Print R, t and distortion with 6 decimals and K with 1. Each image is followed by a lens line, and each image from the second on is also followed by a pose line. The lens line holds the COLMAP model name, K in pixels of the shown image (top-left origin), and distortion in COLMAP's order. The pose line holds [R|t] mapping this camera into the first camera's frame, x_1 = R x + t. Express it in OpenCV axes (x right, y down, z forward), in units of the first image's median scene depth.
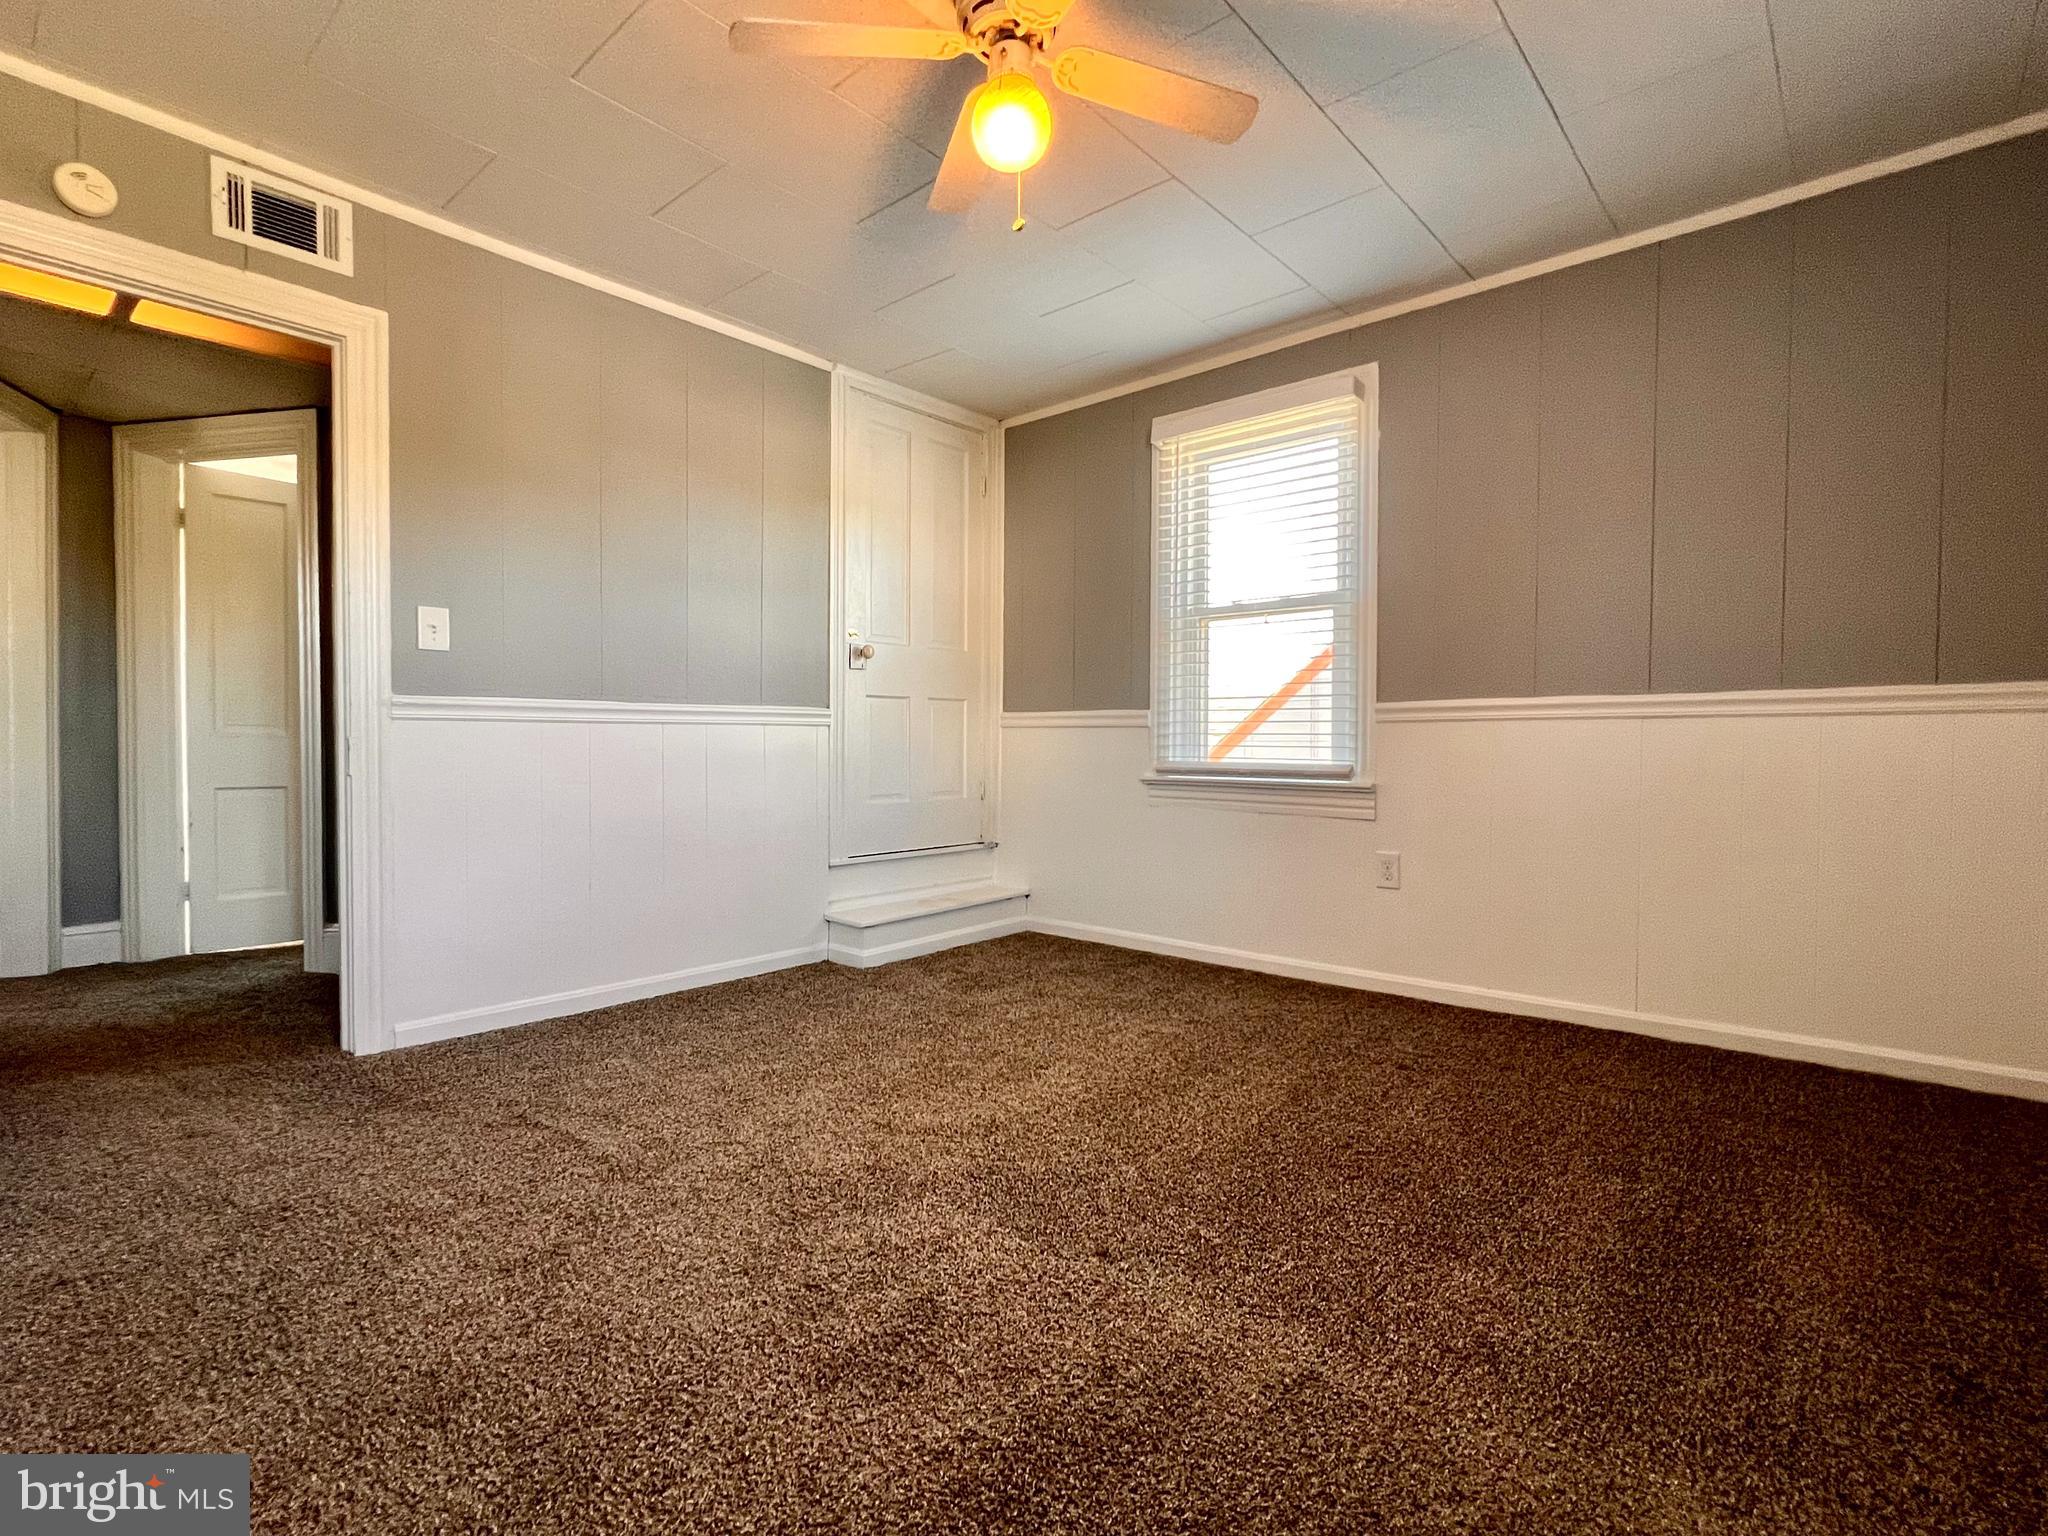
lens RADIAL K [[958.9, 0, 1015.8], [0, 958.9, 769.0], [0, 0, 1]] dist [0.000982, 0.000297]
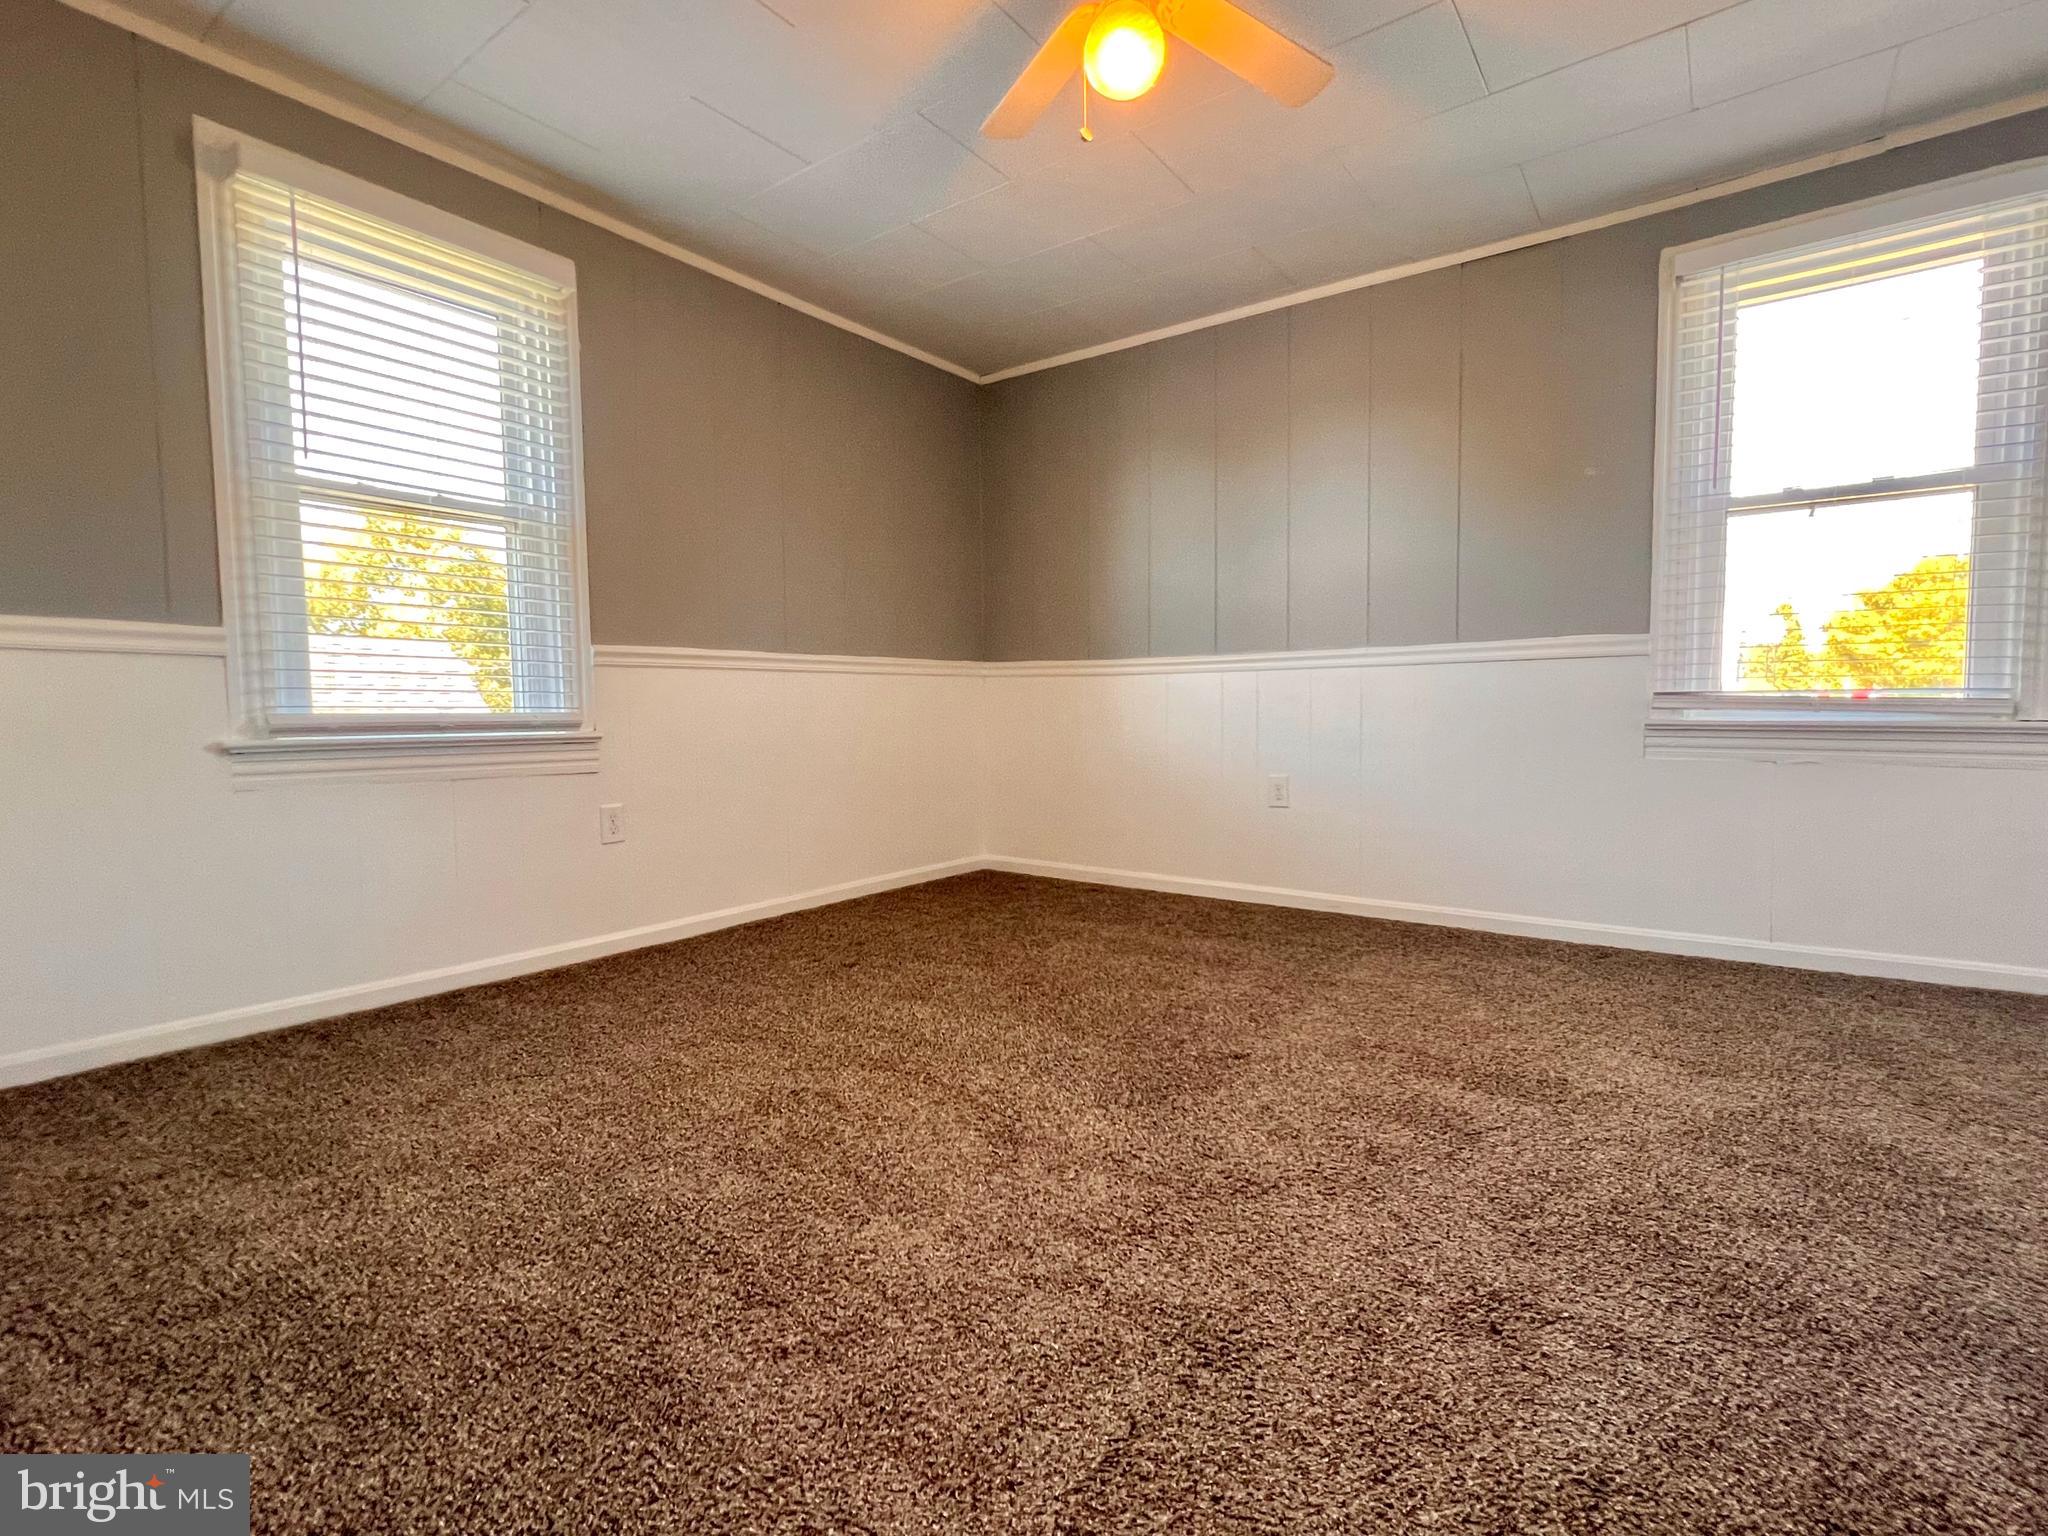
lens RADIAL K [[958.9, 0, 1015.8], [0, 958.9, 769.0], [0, 0, 1]] dist [0.000982, 0.000297]
pose [[-0.083881, -0.060890, 0.994614, -0.571454], [0.035087, 0.997332, 0.064016, 0.004779], [-0.995858, 0.040268, -0.081521, 0.673897]]
